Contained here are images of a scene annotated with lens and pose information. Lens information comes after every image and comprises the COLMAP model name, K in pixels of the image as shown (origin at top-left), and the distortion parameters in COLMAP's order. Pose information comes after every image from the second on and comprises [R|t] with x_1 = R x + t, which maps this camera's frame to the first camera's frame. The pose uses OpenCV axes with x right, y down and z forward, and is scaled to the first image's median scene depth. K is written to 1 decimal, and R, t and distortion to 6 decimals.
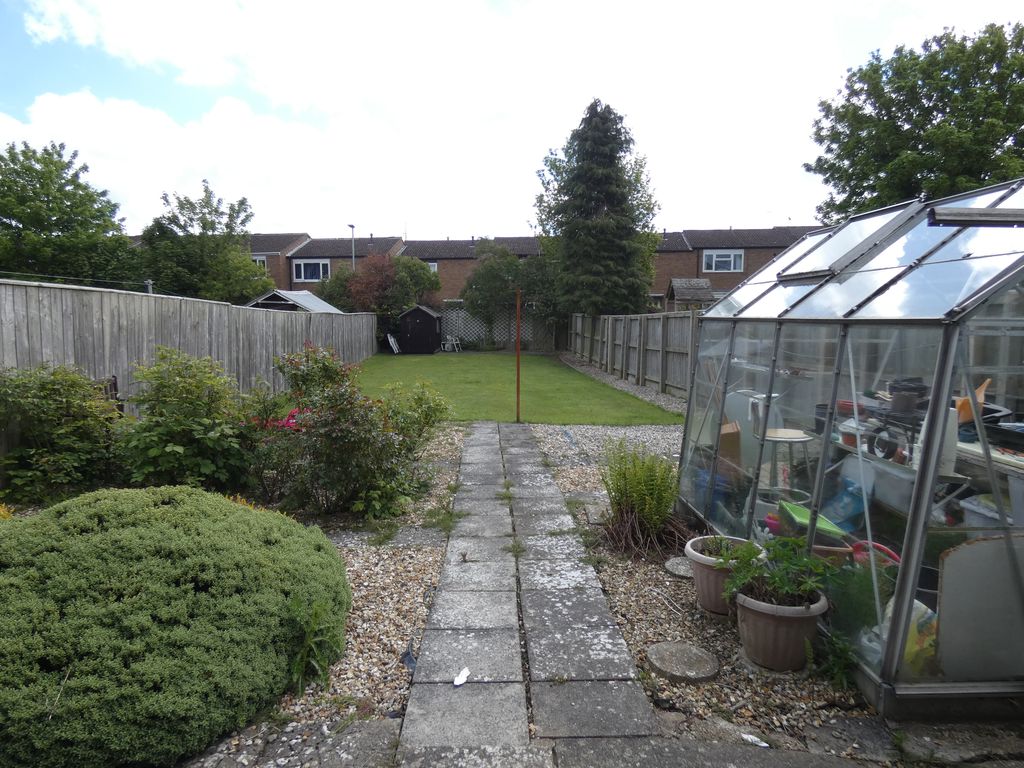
lens RADIAL K [[613.7, 0, 510.1], [0, 613.7, 379.3], [0, 0, 1]] dist [0.004728, -0.003859]
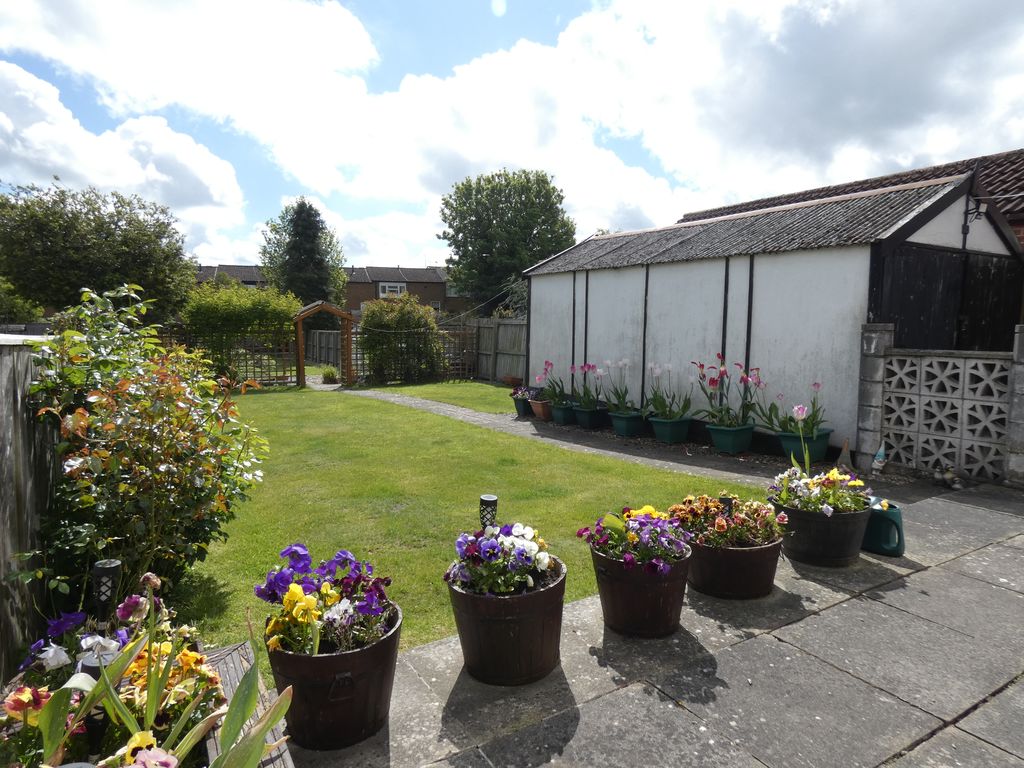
lens RADIAL K [[613.7, 0, 510.1], [0, 613.7, 379.3], [0, 0, 1]] dist [0.004728, -0.003859]
pose [[0.890864, -0.036497, 0.452802, -0.099100], [0.038966, 0.999233, 0.003876, 0.034830], [-0.452596, 0.014191, 0.891603, -0.552649]]
